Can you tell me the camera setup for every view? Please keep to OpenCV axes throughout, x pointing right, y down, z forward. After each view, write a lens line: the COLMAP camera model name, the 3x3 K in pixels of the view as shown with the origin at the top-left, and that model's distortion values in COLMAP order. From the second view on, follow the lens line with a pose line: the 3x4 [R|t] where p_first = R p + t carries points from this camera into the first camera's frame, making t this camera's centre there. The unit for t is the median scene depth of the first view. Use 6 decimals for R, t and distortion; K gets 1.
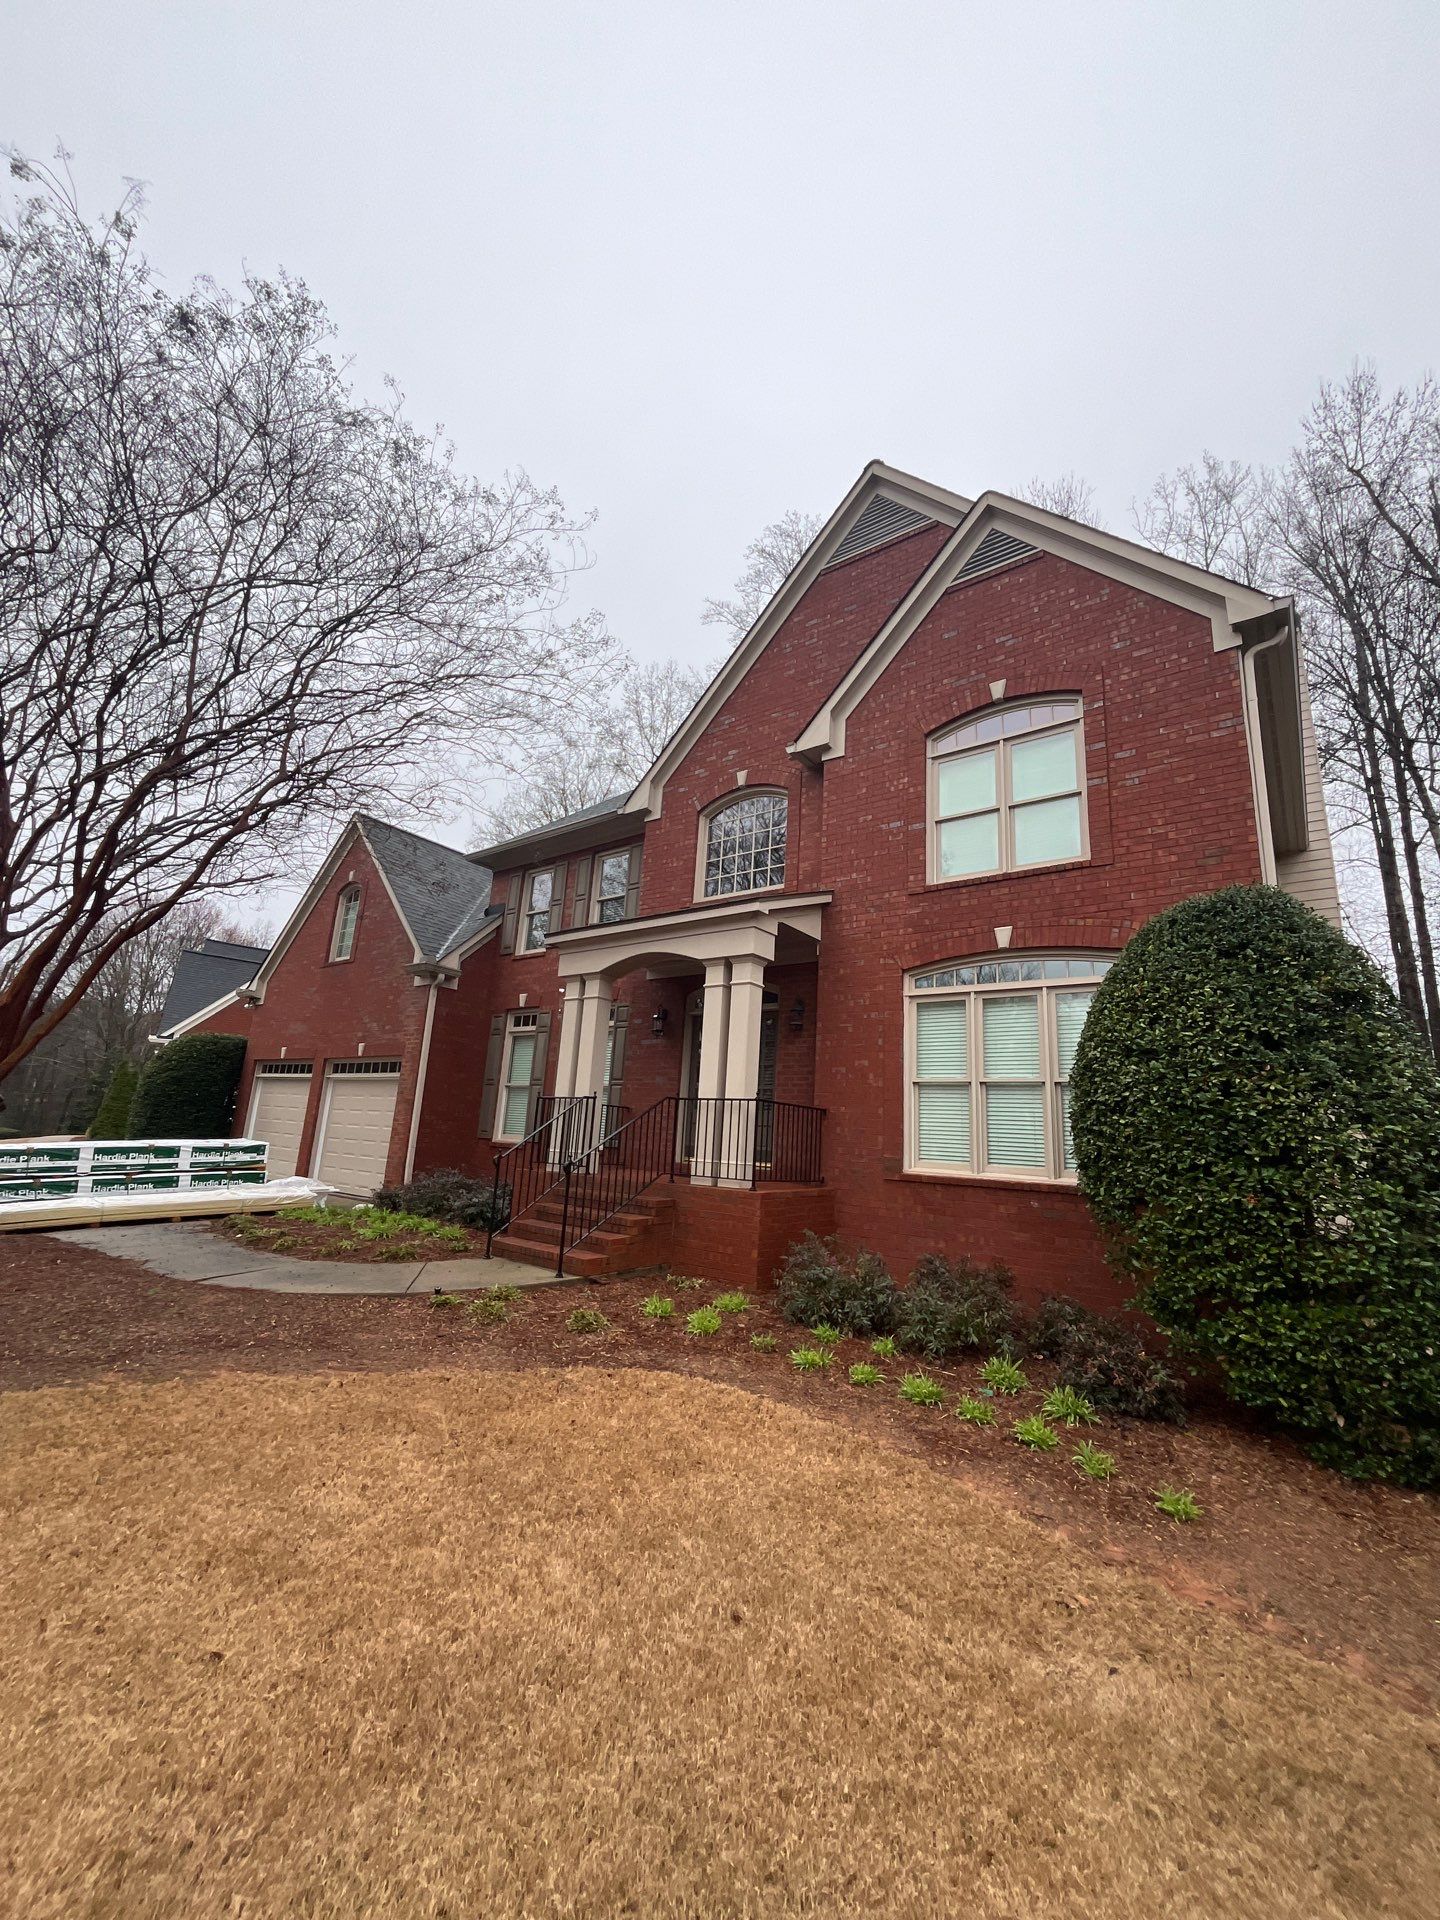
lens RADIAL K [[783.9, 0, 720.0], [0, 783.9, 960.0], [0, 0, 1]] dist [-0.003251, -0.000100]
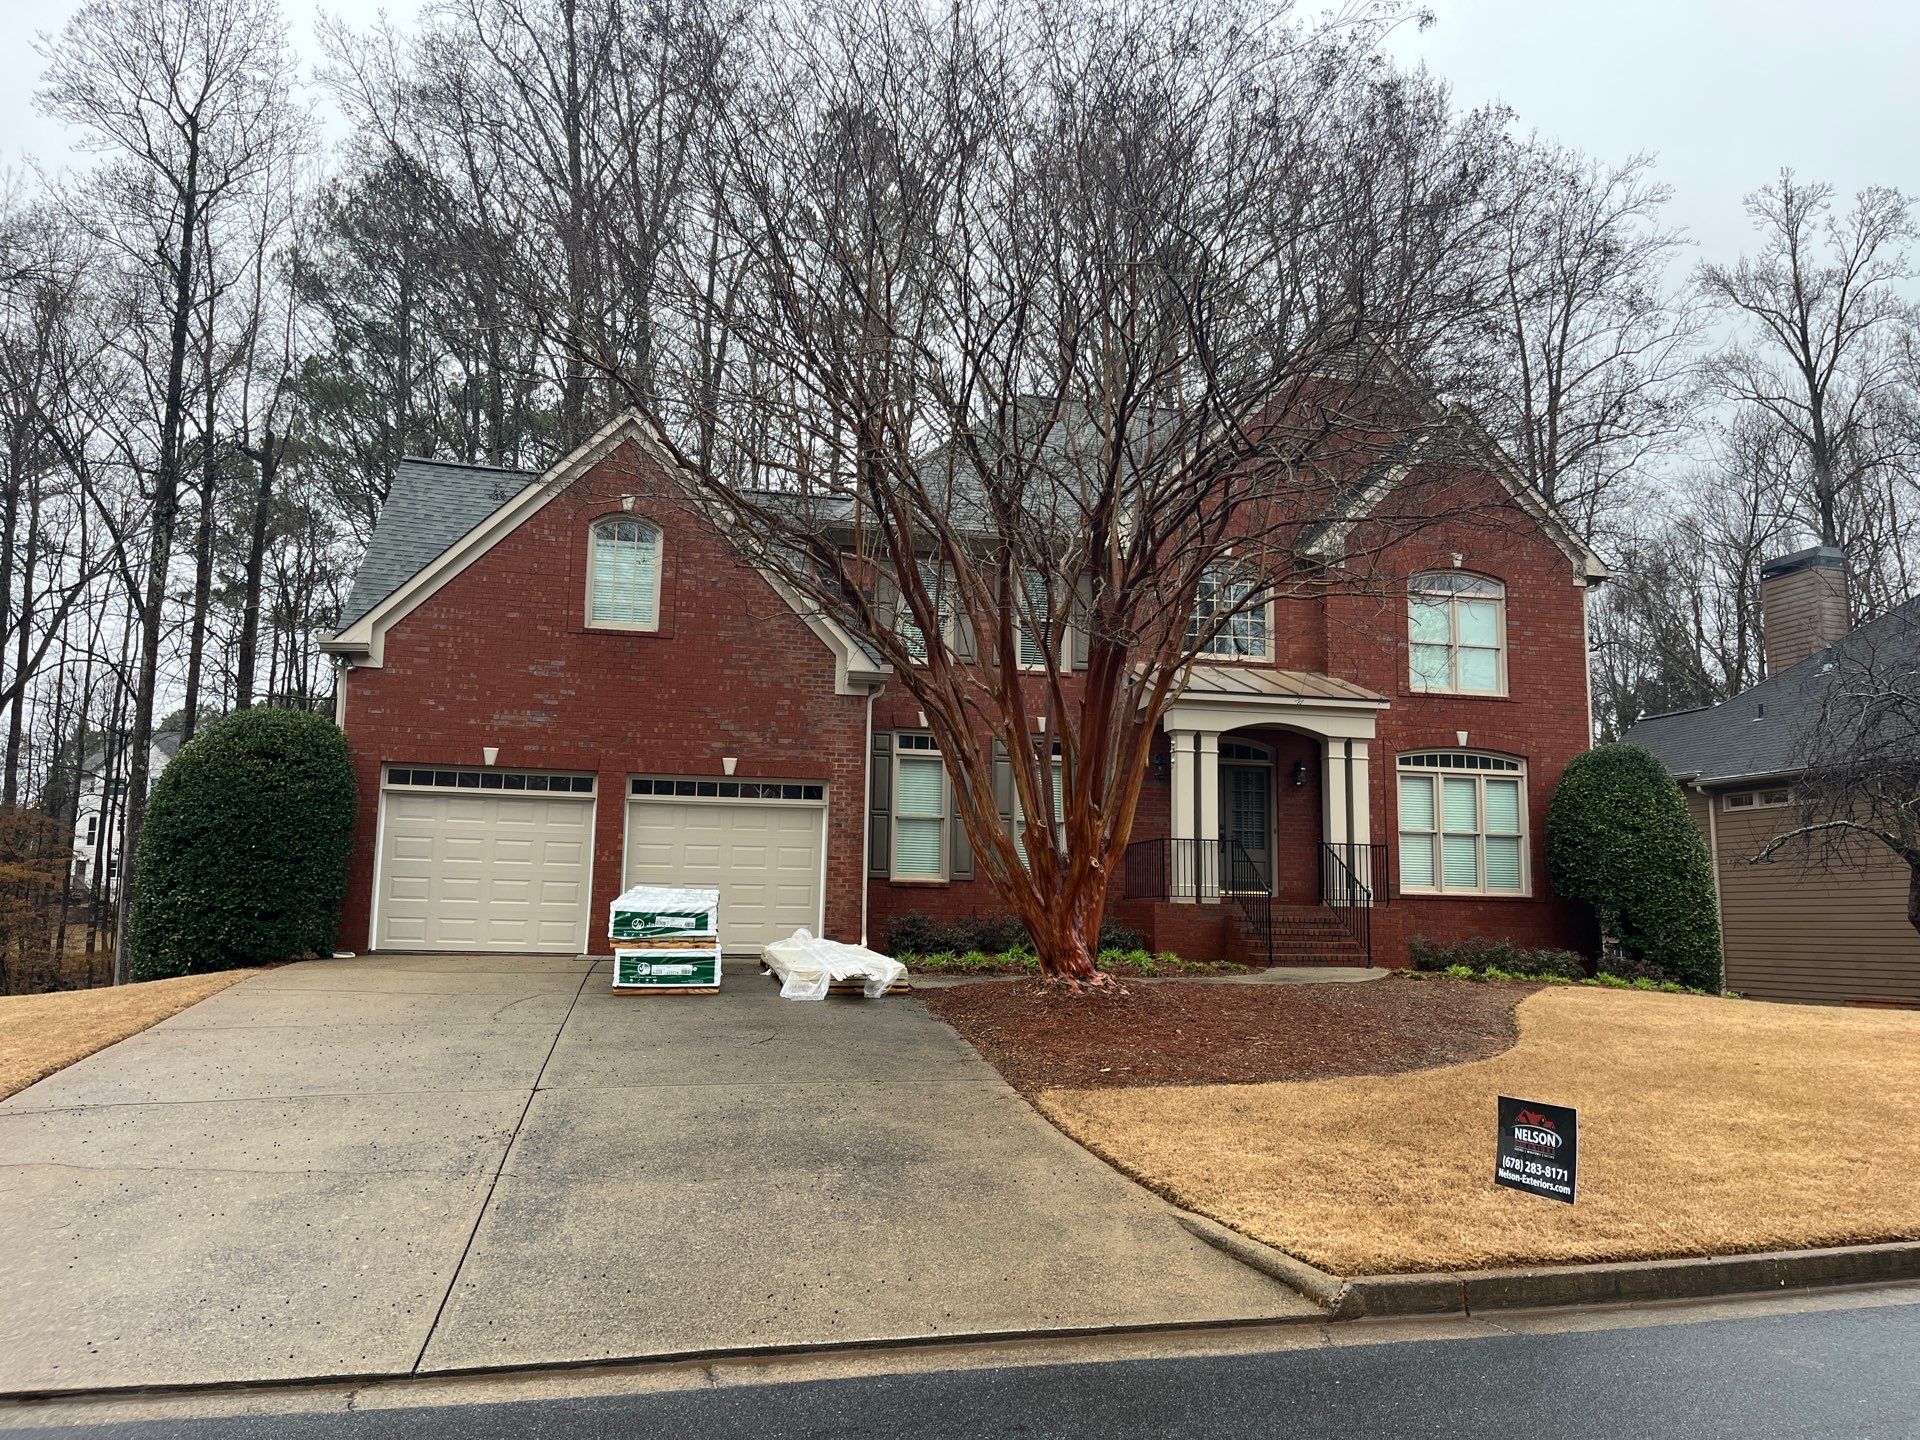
lens RADIAL K [[1442.8, 0, 961.4], [0, 1442.8, 659.2], [0, 0, 1]] dist [0.070846, -0.079581]
pose [[0.662467, 0.092403, 0.743370, -2.160683], [-0.152740, 0.988177, 0.013284, -0.063640], [-0.733354, -0.122343, 0.668749, -0.137785]]
